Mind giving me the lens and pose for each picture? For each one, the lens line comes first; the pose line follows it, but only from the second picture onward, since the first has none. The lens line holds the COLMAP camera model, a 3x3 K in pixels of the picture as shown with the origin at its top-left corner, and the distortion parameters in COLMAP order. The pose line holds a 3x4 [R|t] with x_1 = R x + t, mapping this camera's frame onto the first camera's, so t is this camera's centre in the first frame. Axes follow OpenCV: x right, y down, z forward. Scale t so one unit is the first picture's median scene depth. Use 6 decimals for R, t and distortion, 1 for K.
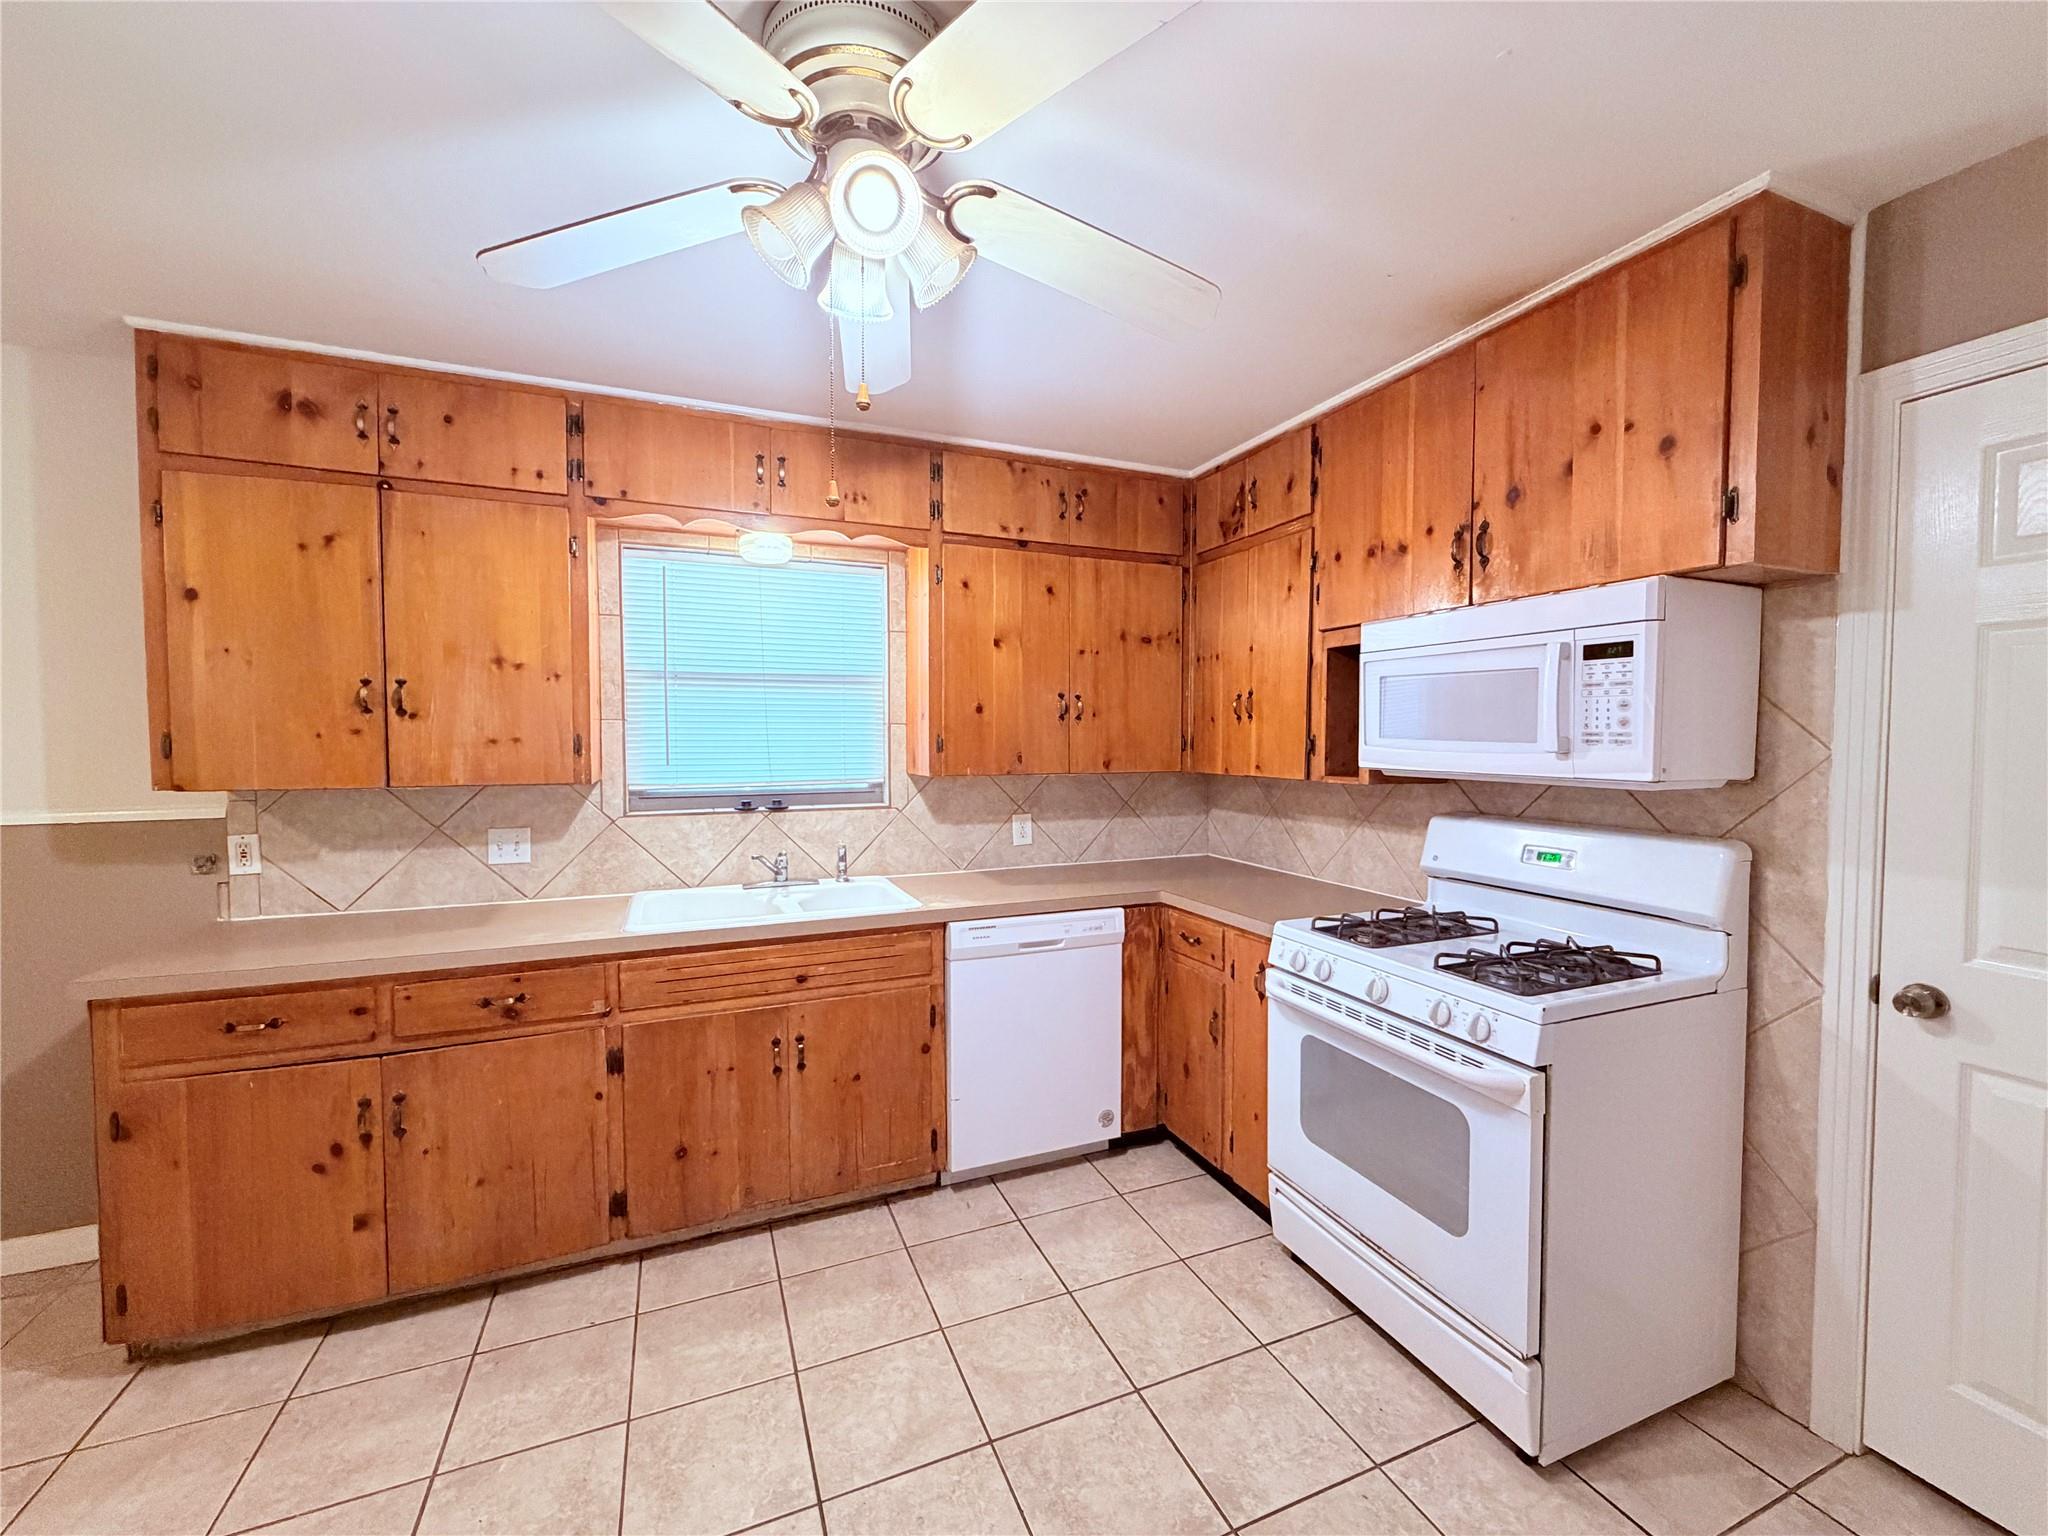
lens RADIAL K [[818.4, 0, 1020.4], [0, 818.4, 769.1], [0, 0, 1]] dist [-0.000364, 0.000523]
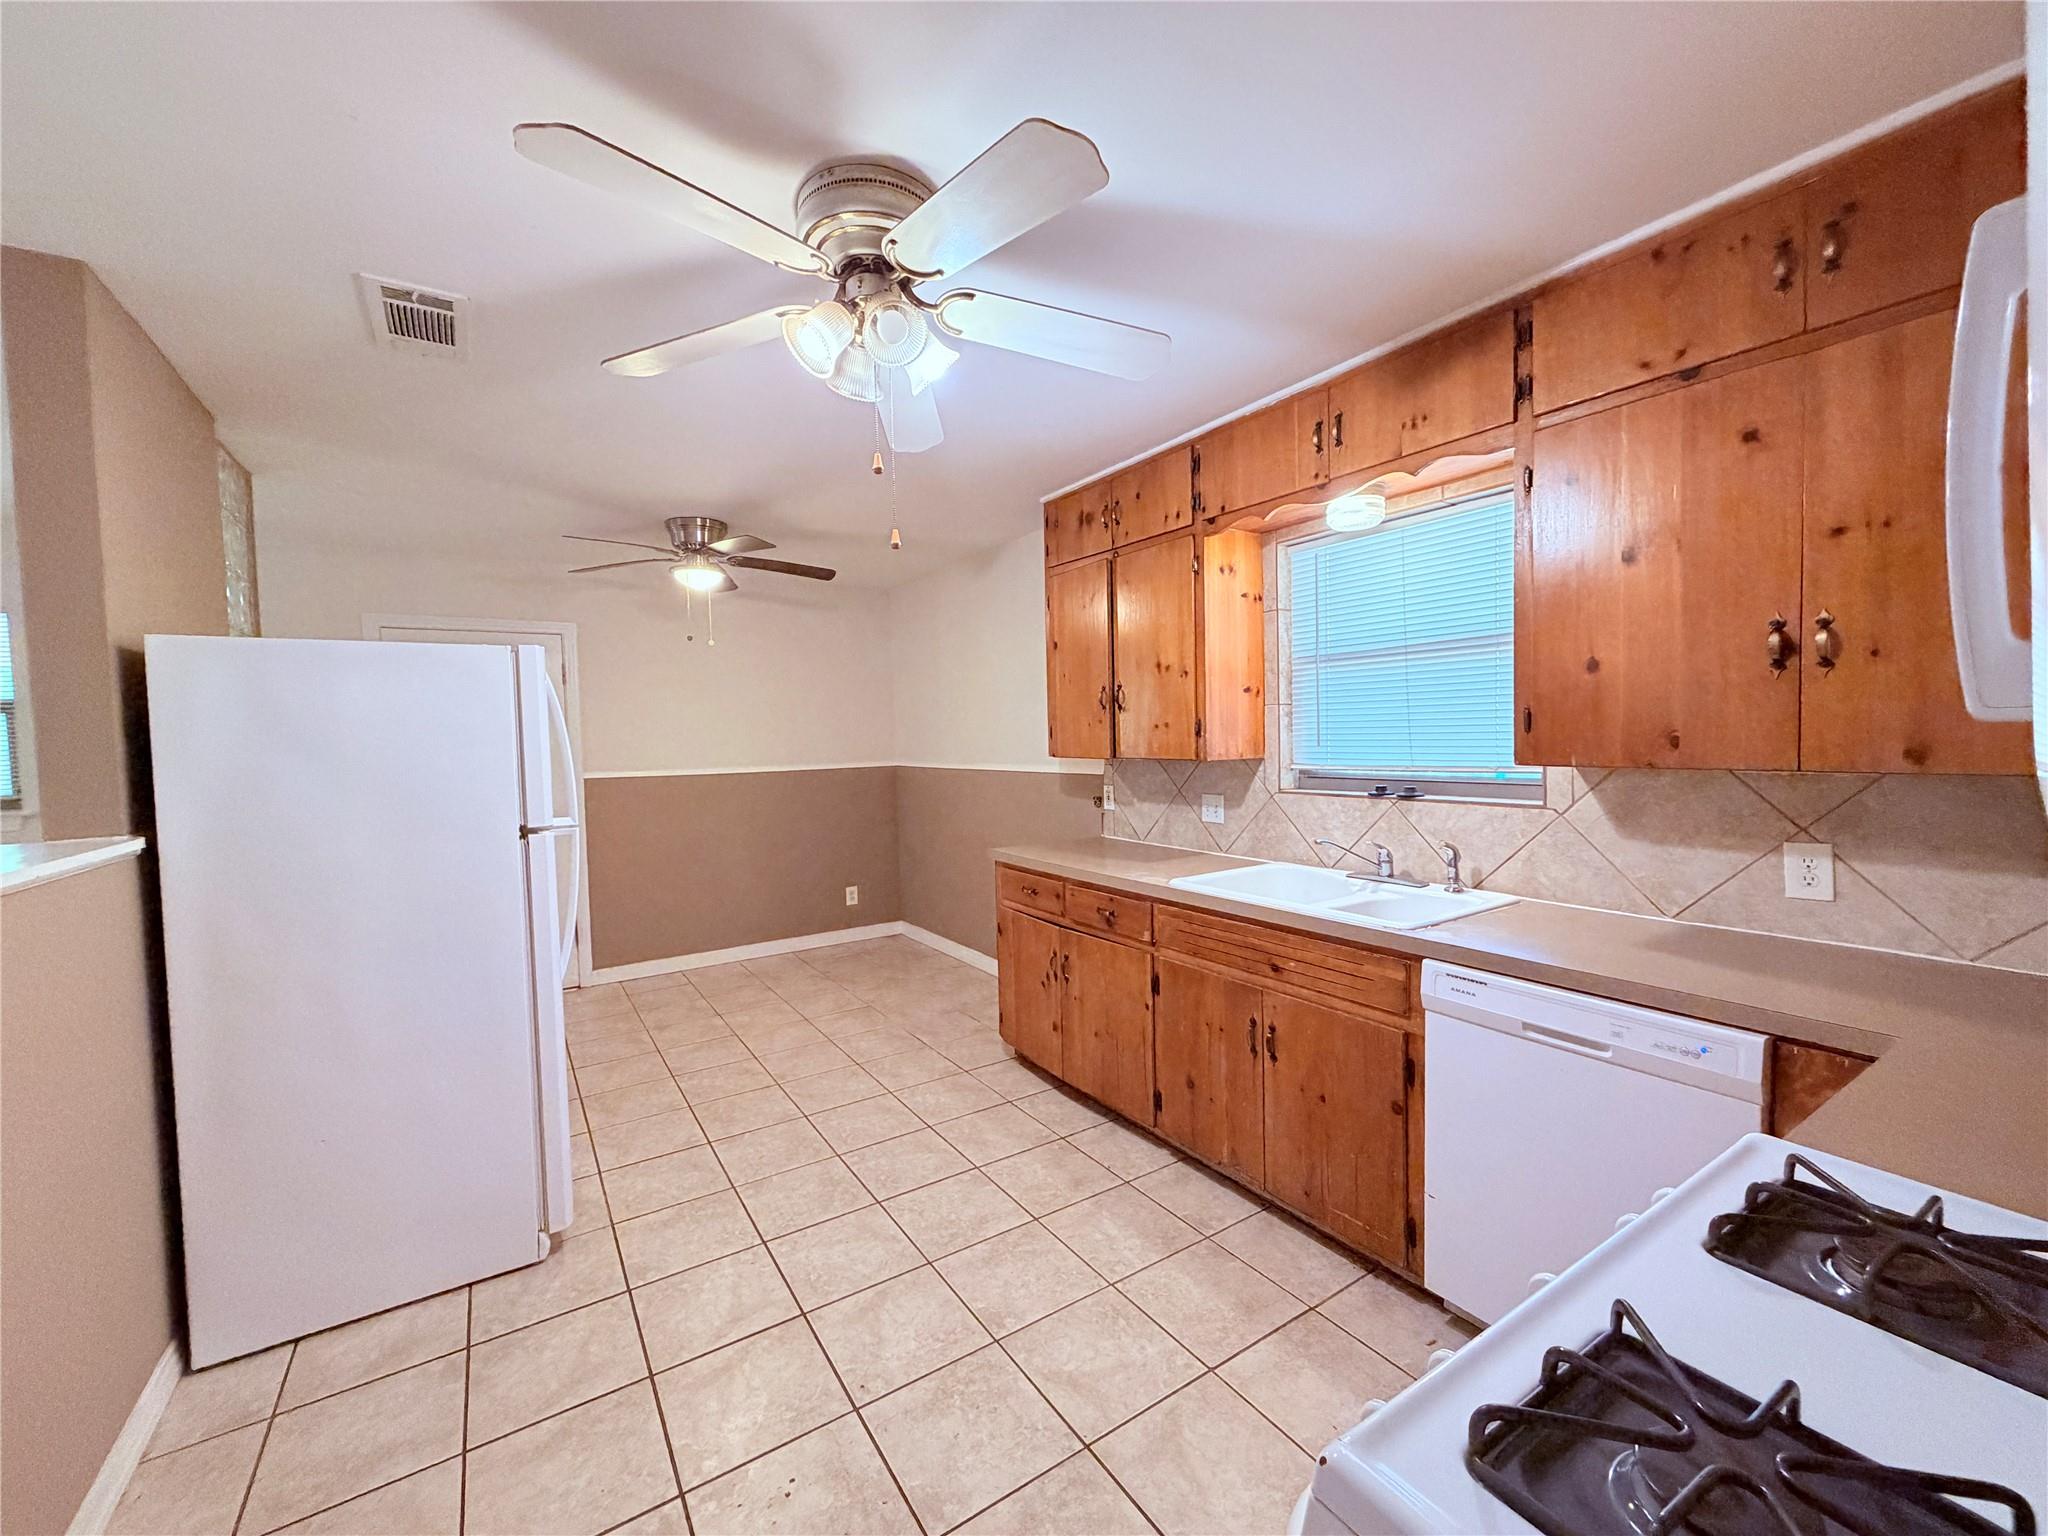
lens RADIAL K [[818.4, 0, 1018.8], [0, 818.4, 768.7], [0, 0, 1]] dist [-0.000364, 0.000523]
pose [[0.180055, 0.037471, -0.982943, 0.609085], [-0.016710, 0.999247, 0.035031, -0.007495], [0.983515, 0.010117, 0.180545, 0.516242]]
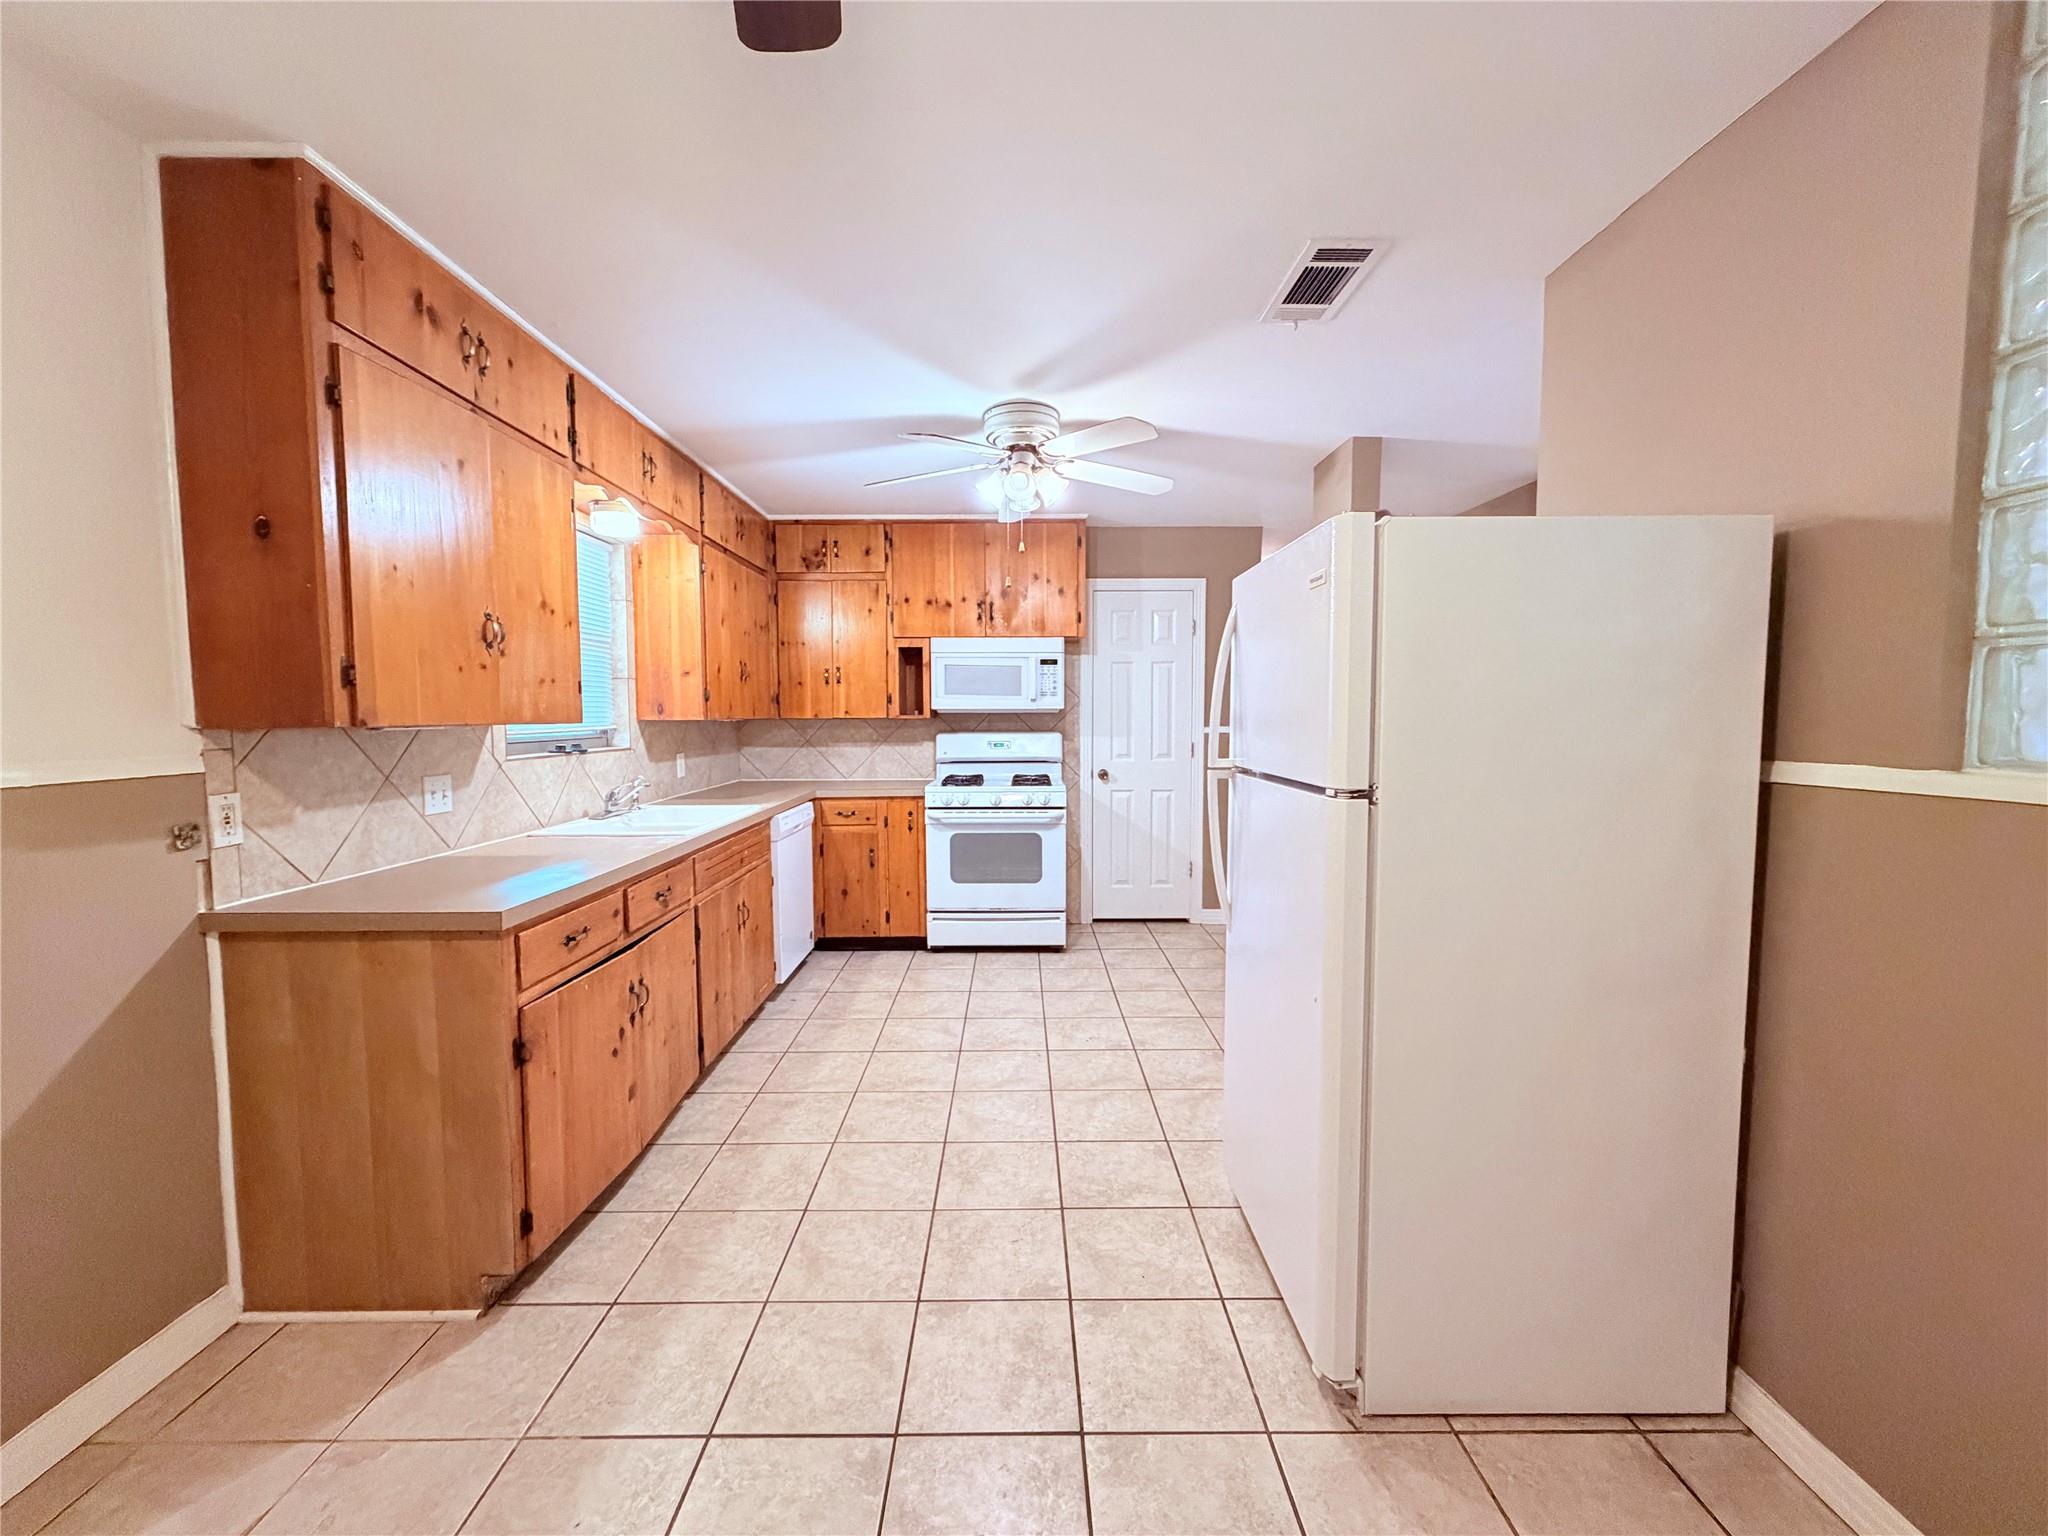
lens RADIAL K [[818.4, 0, 1018.9], [0, 818.4, 769.9], [0, 0, 1]] dist [-0.000364, 0.000523]
pose [[0.380501, -0.065513, 0.922457, -1.335685], [0.040595, 0.997709, 0.054113, 0.045624], [-0.923889, 0.016857, 0.382289, 0.031555]]
